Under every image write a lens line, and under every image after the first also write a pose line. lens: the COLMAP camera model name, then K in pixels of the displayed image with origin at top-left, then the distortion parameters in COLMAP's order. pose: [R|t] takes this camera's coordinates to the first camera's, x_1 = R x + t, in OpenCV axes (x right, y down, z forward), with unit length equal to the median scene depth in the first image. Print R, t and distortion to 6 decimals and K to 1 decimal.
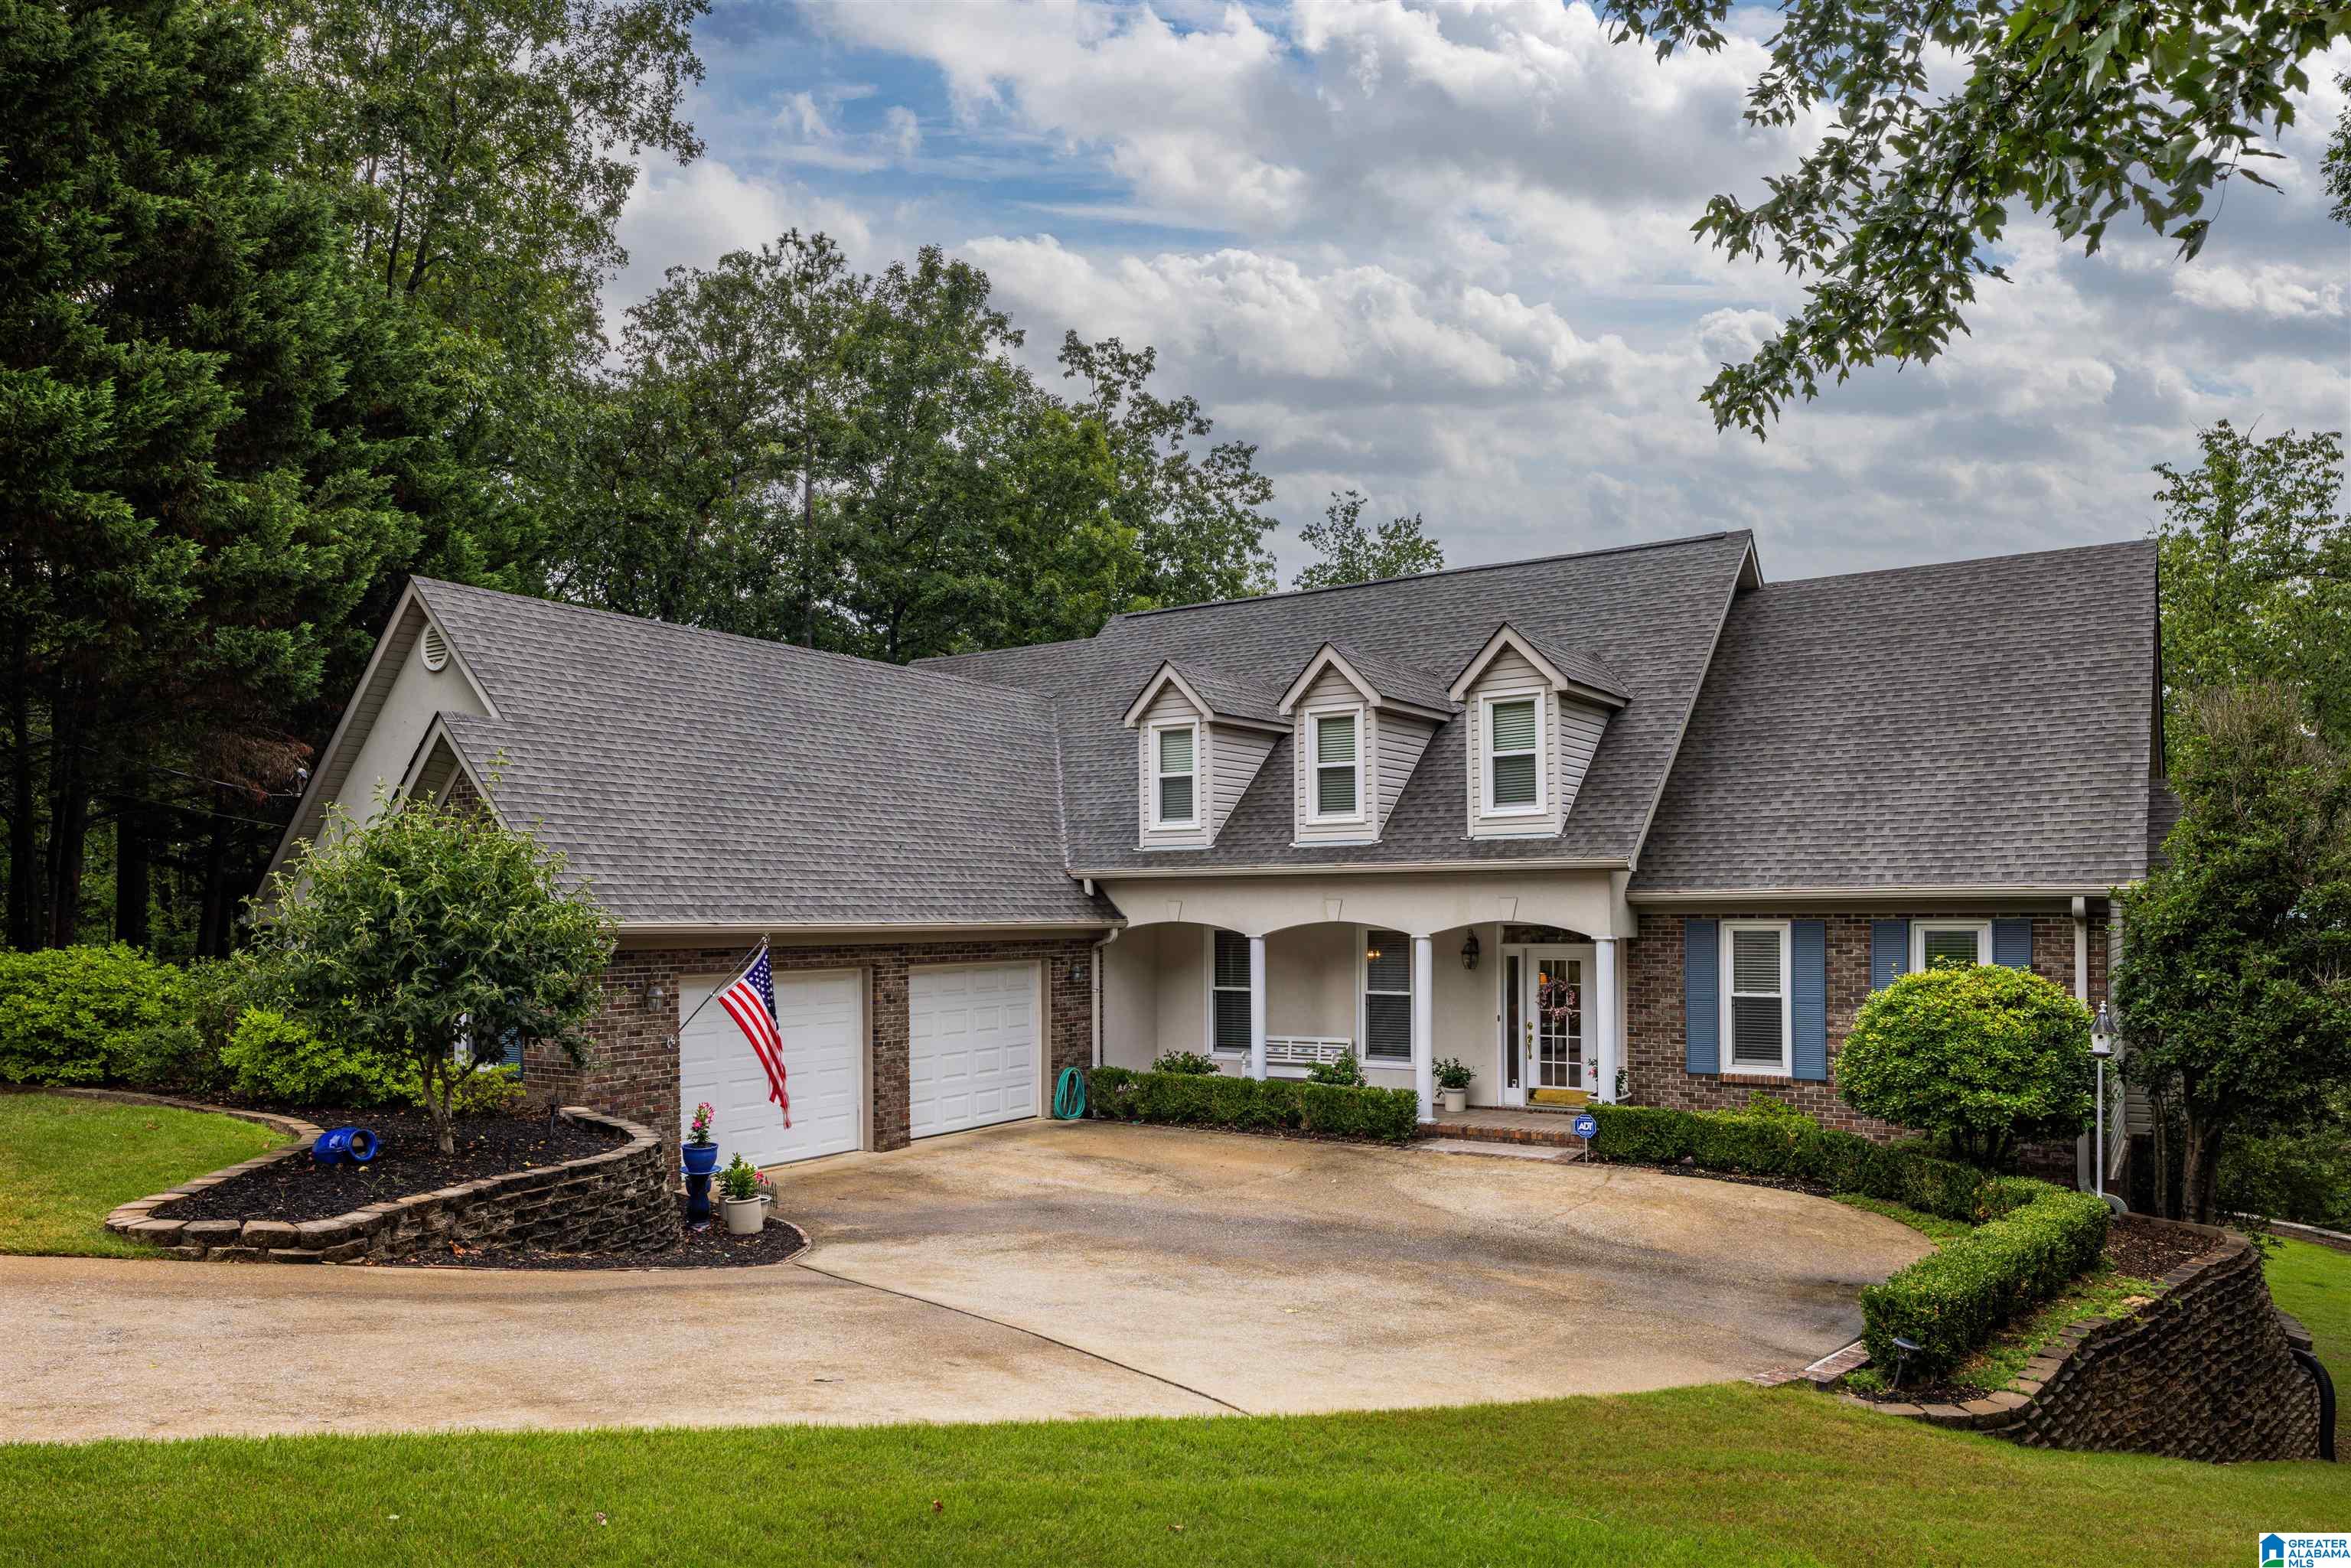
lens RADIAL K [[1586.2, 0, 1164.2], [0, 1586.2, 983.2], [0, 0, 1]] dist [-0.007867, -0.001520]
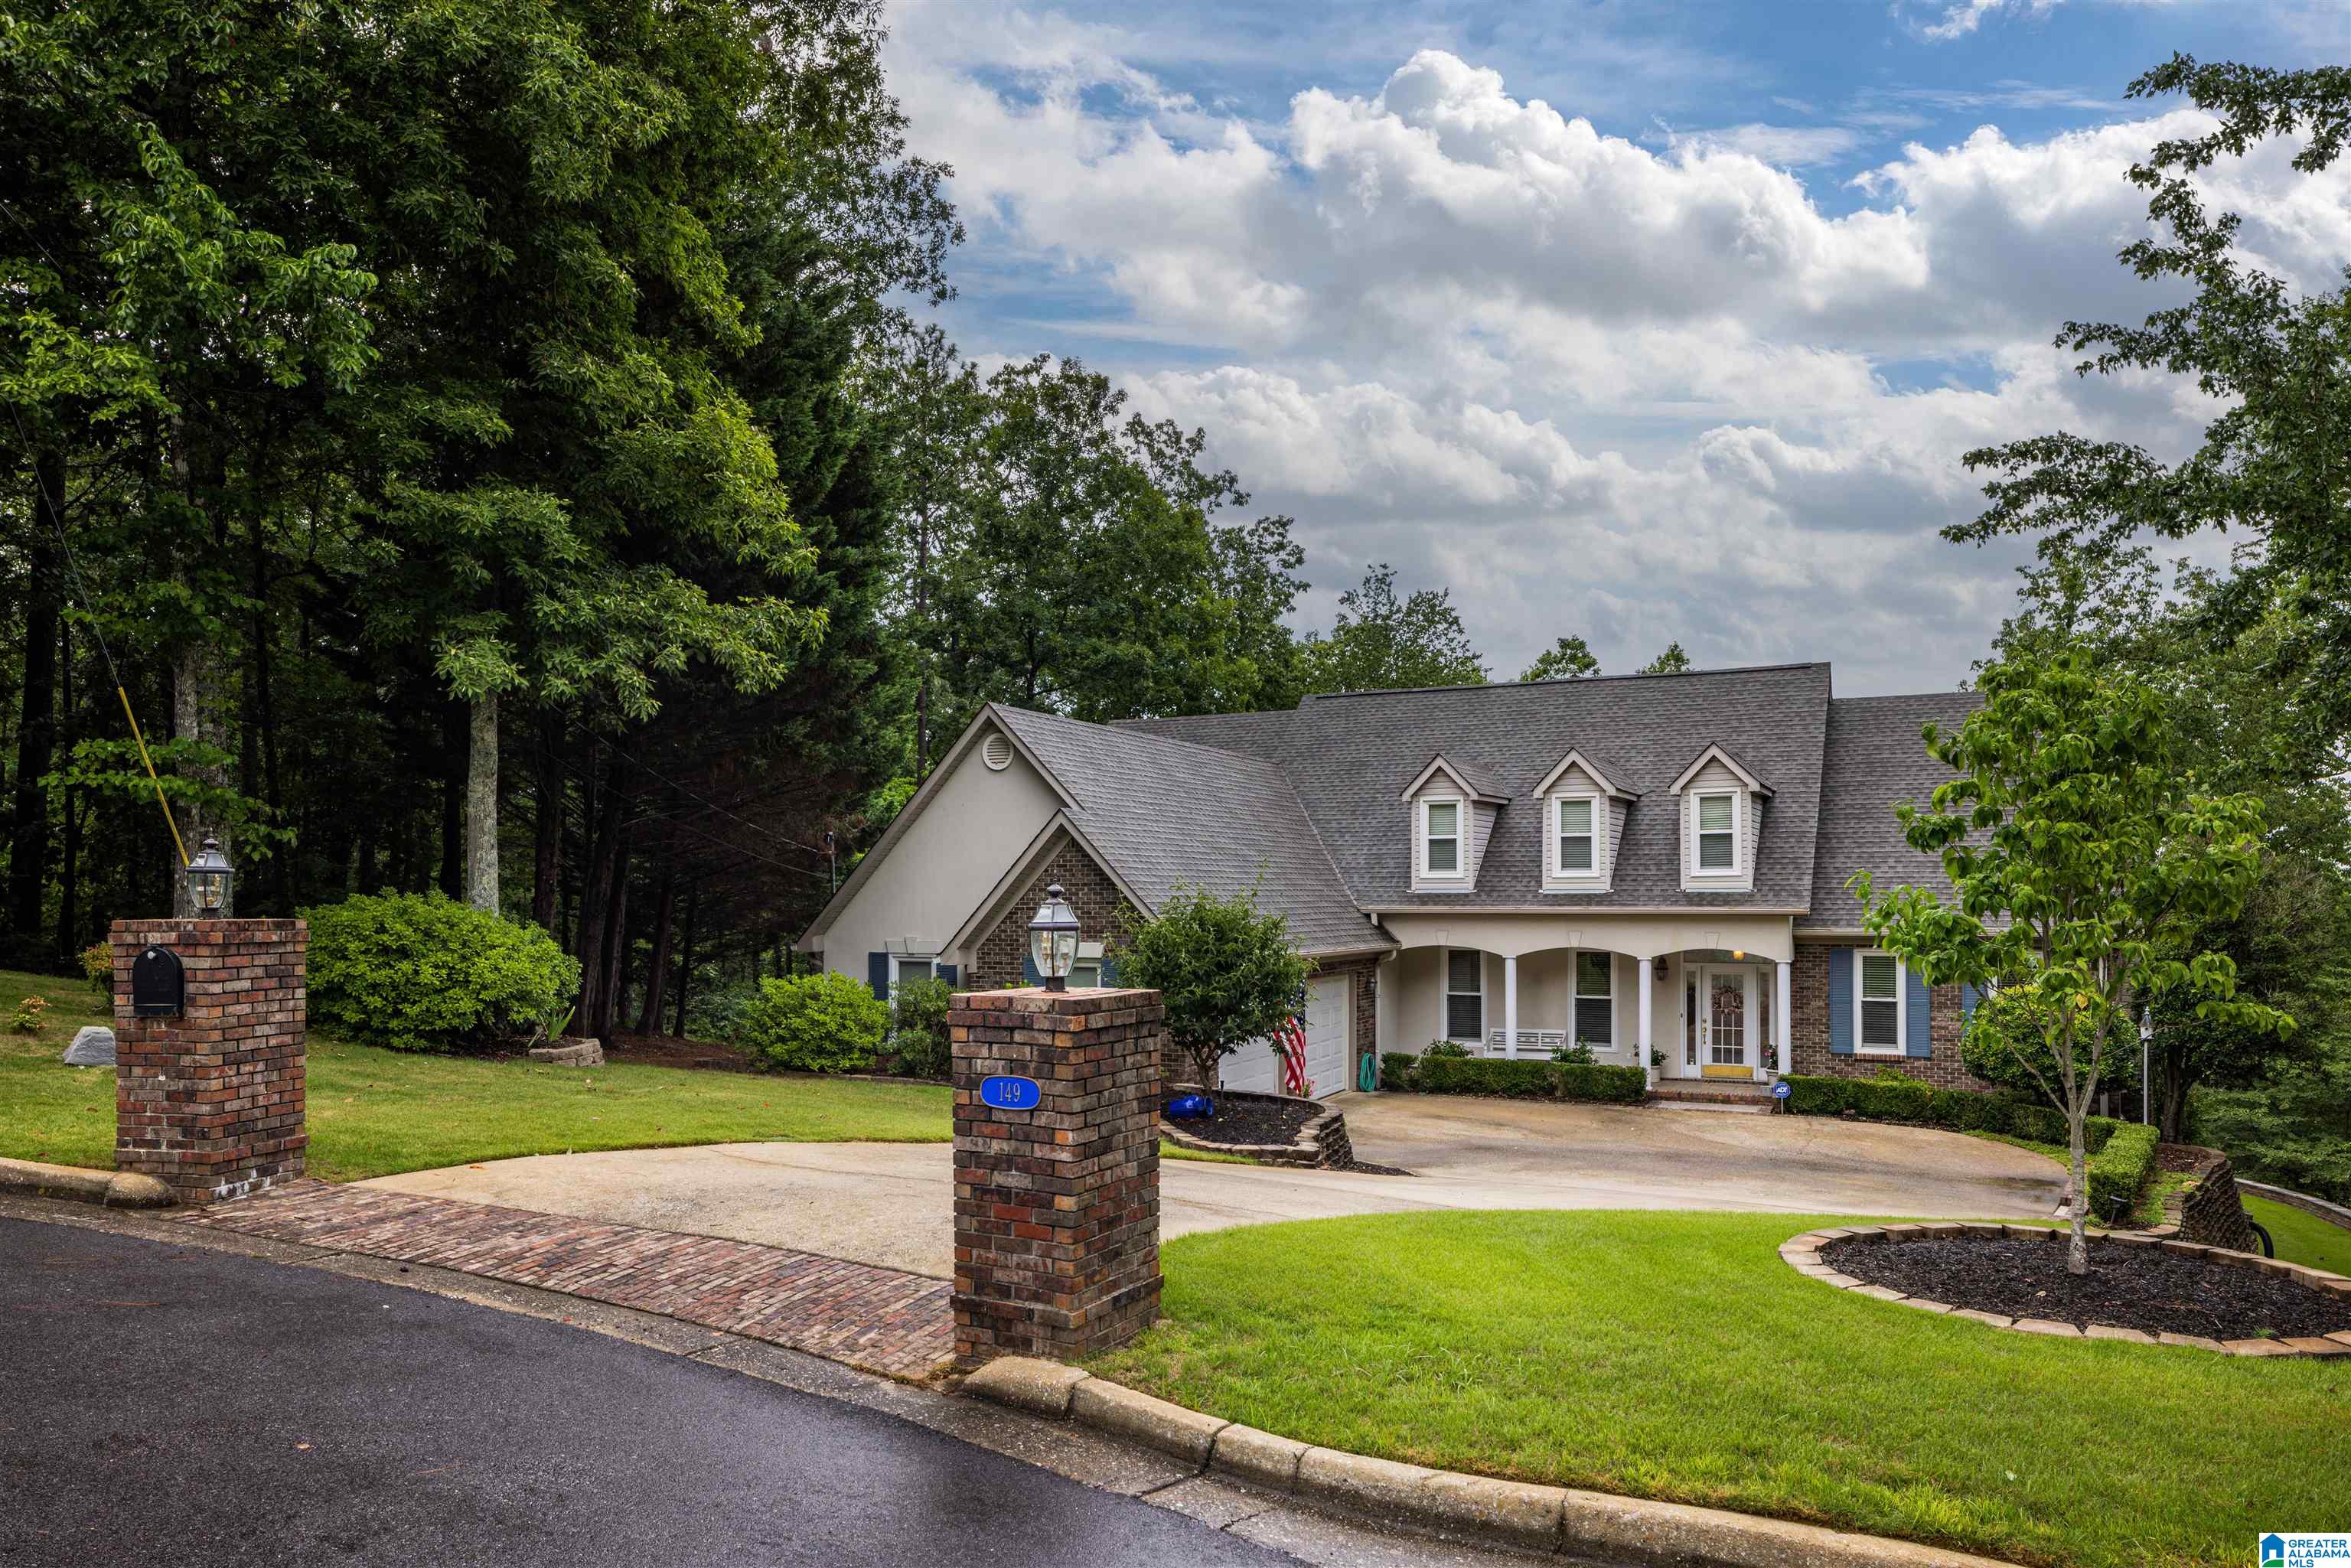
lens RADIAL K [[1586.2, 0, 1164.2], [0, 1586.2, 983.2], [0, 0, 1]] dist [-0.007867, -0.001520]
pose [[0.991624, -0.003181, 0.129120, -0.405501], [0.001892, 0.999947, 0.010104, -0.020556], [-0.129145, -0.009775, 0.991578, -0.317565]]
